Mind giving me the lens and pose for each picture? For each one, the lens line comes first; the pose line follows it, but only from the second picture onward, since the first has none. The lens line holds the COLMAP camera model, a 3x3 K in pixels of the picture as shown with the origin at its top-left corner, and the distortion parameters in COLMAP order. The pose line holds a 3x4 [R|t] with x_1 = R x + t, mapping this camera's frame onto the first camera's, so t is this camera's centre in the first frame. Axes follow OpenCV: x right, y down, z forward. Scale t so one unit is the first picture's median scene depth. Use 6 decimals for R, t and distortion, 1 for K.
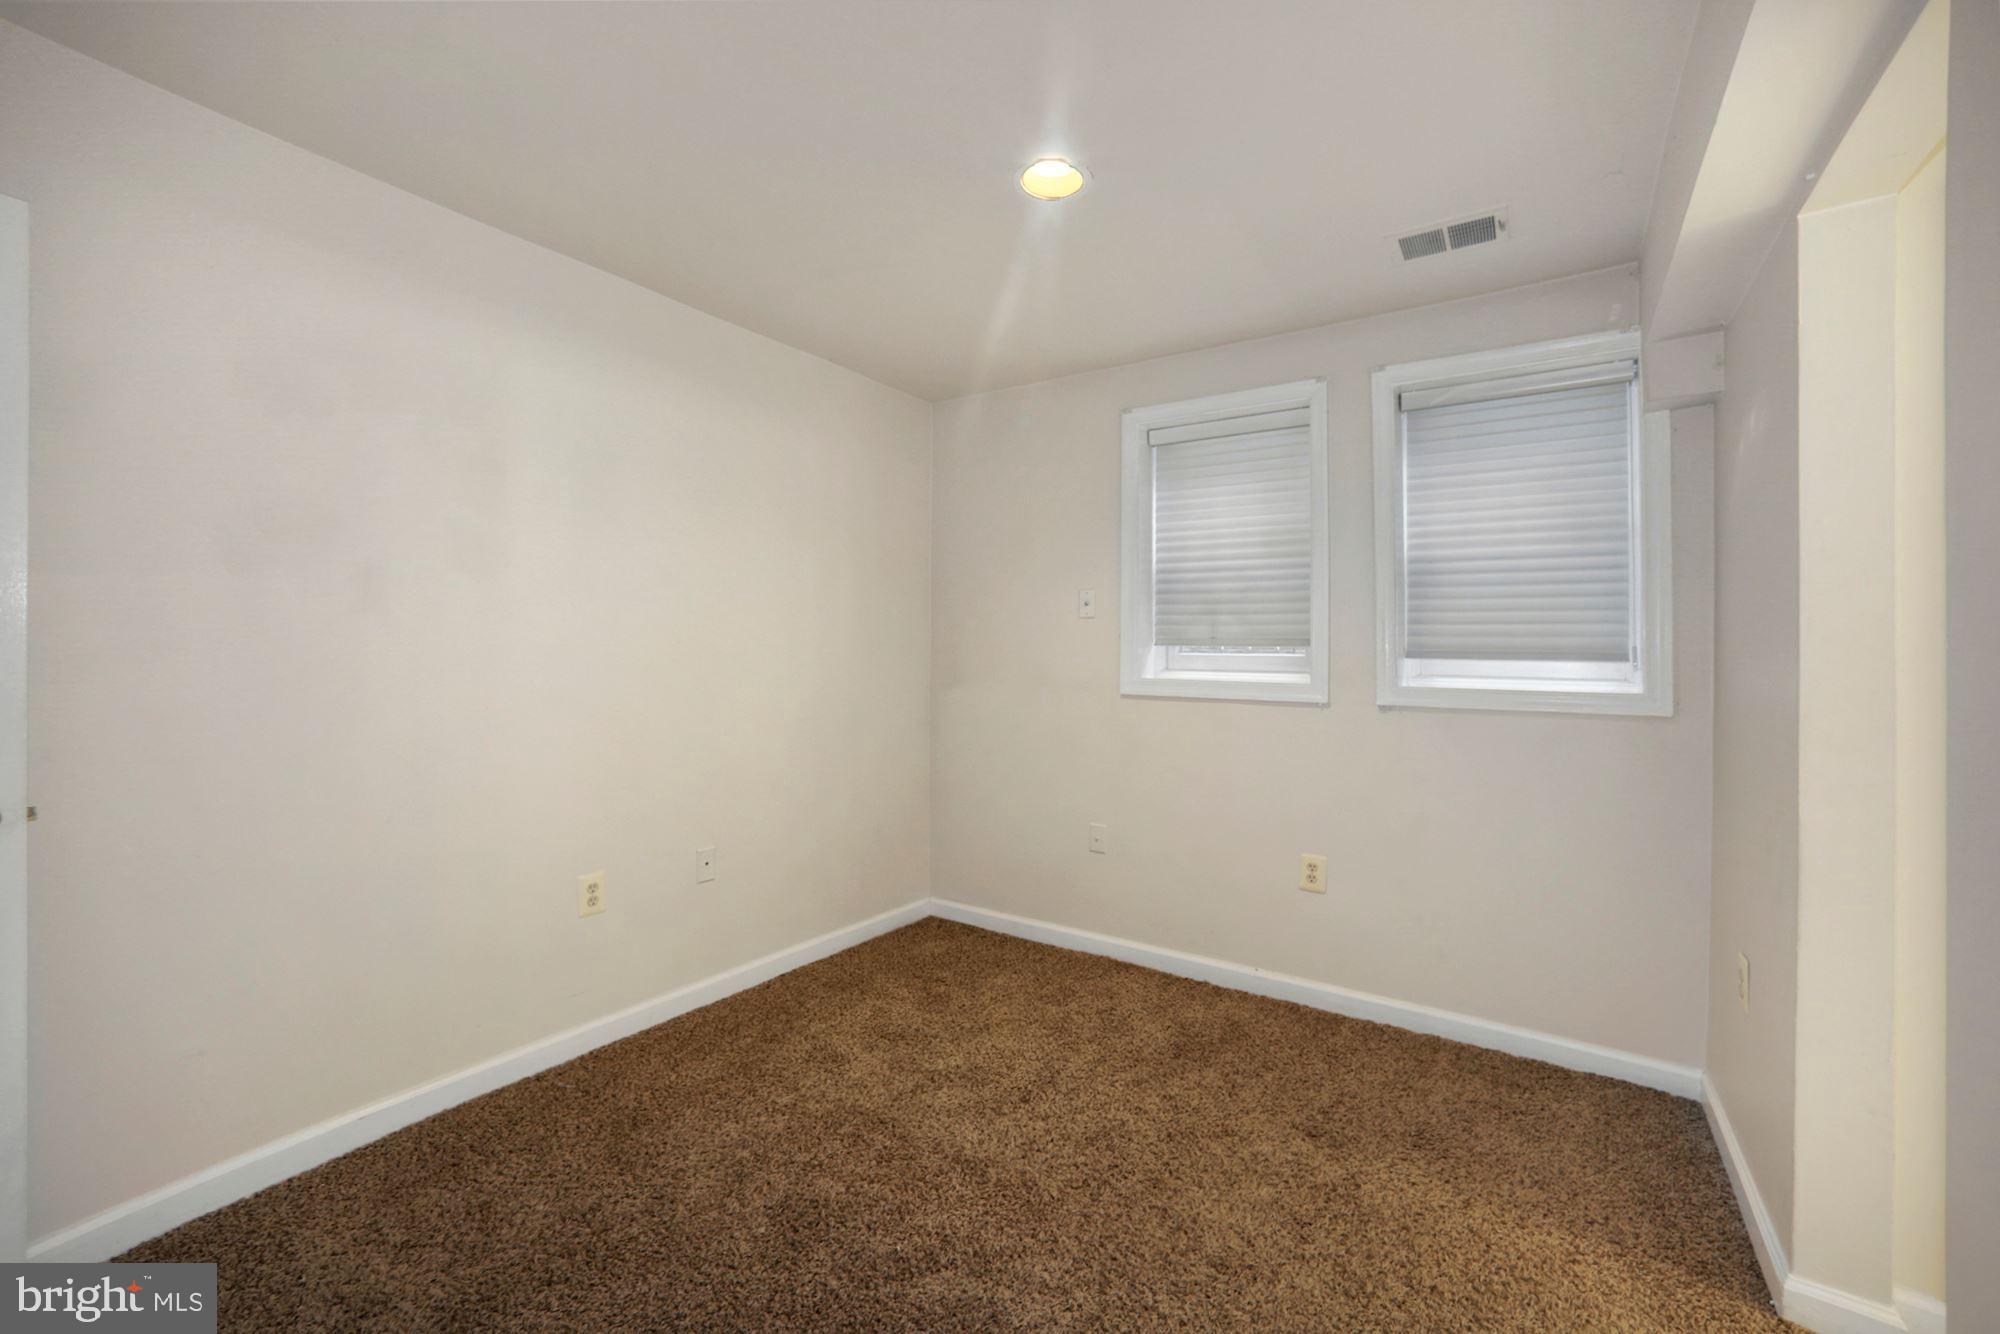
lens RADIAL K [[812.2, 0, 1000.0], [0, 812.2, 667.0], [0, 0, 1]] dist [-0.057274, 0.026882]
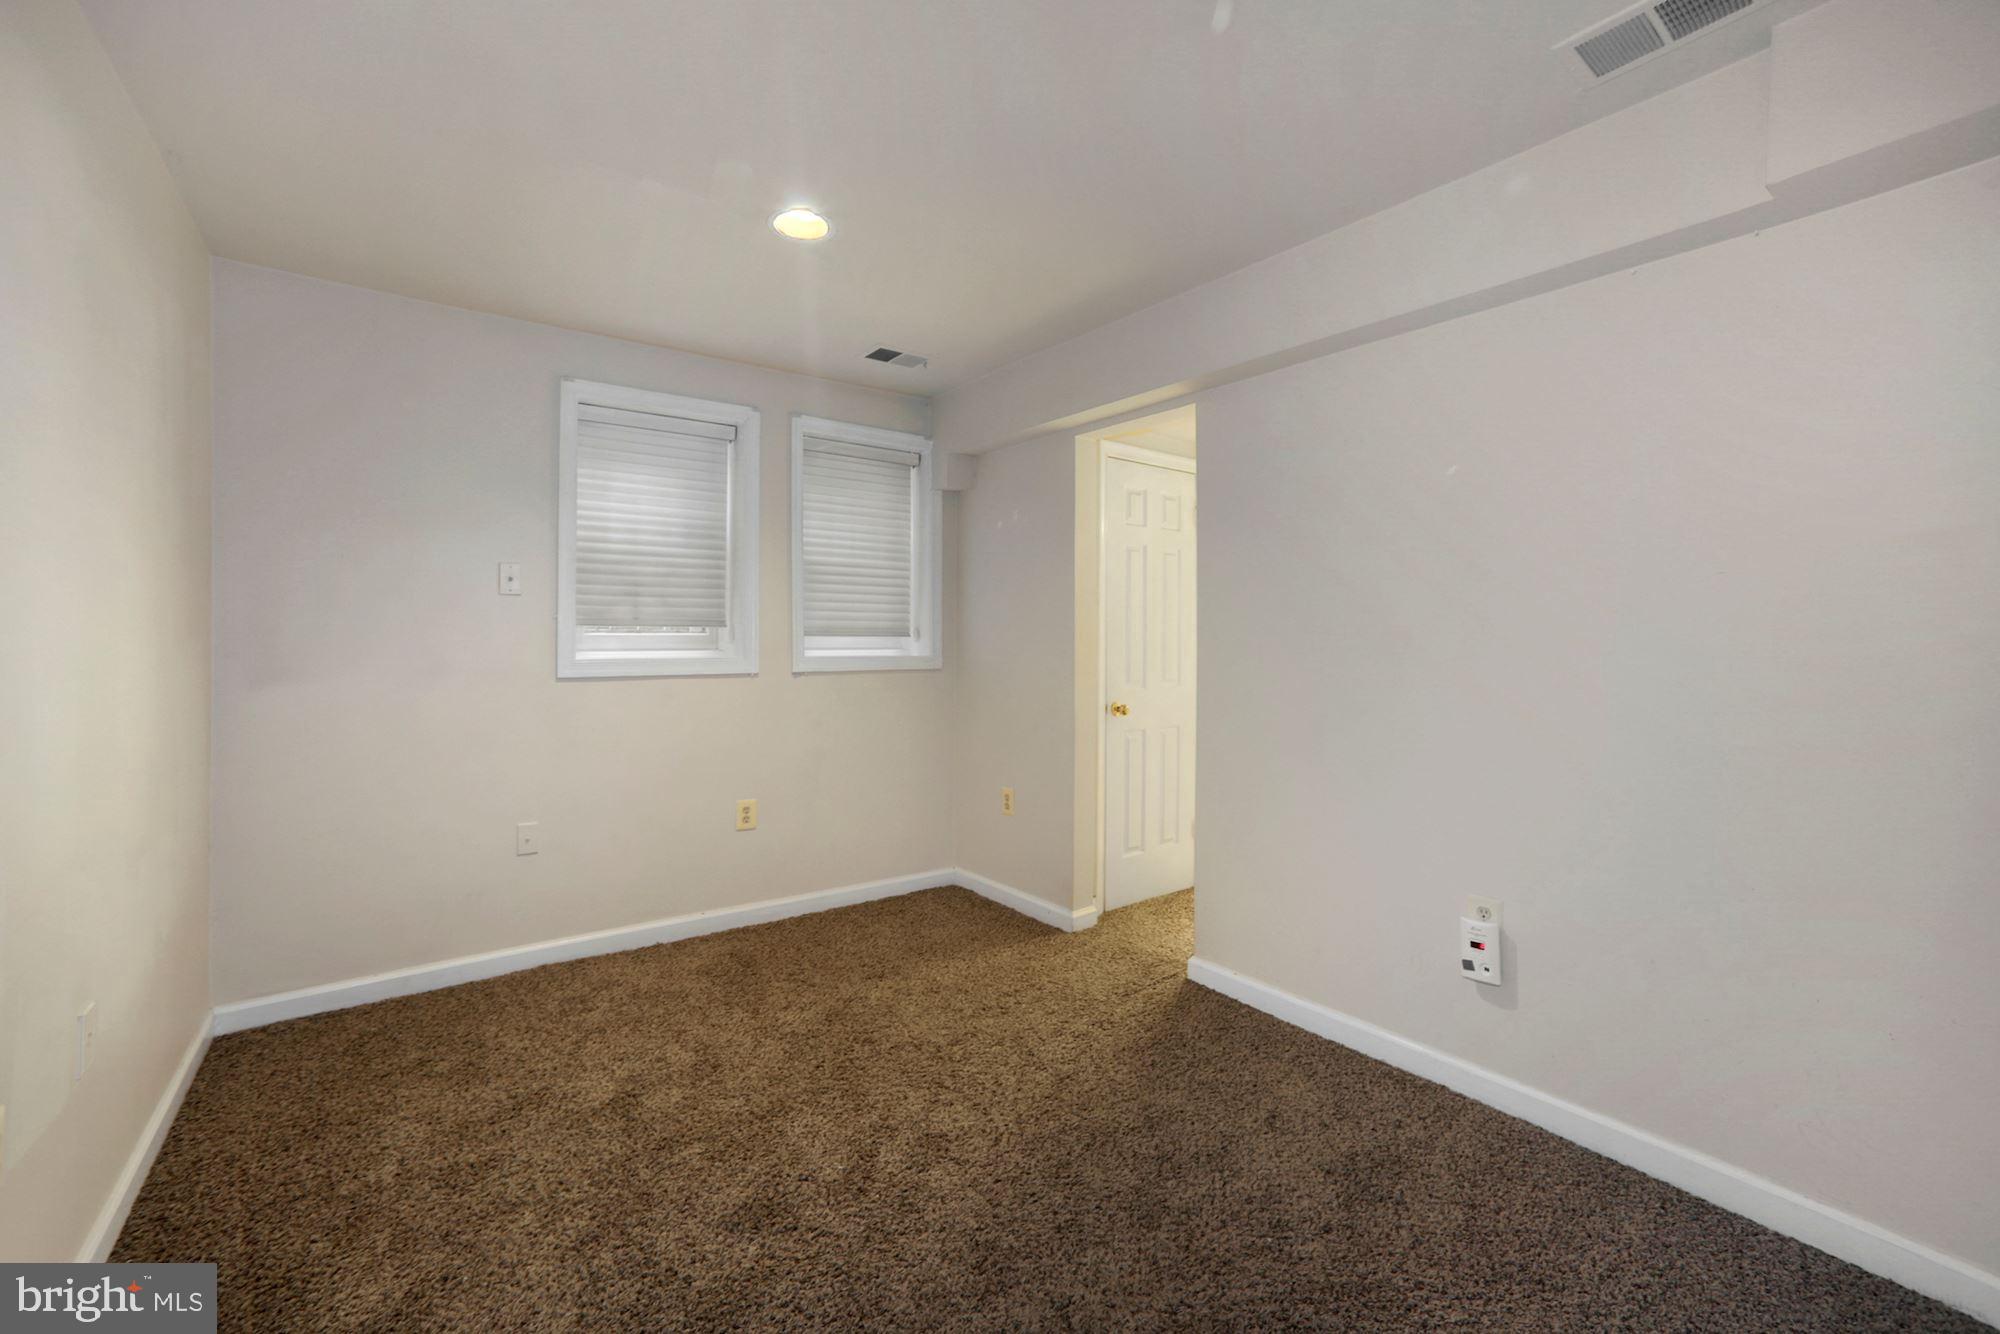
lens RADIAL K [[827.1, 0, 986.5], [0, 827.1, 649.6], [0, 0, 1]] dist [-0.045705, 0.024246]
pose [[0.329836, -0.023272, 0.943751, -0.650709], [0.022408, 0.999607, 0.016818, -0.004055], [-0.943772, 0.015601, 0.330228, 0.245628]]
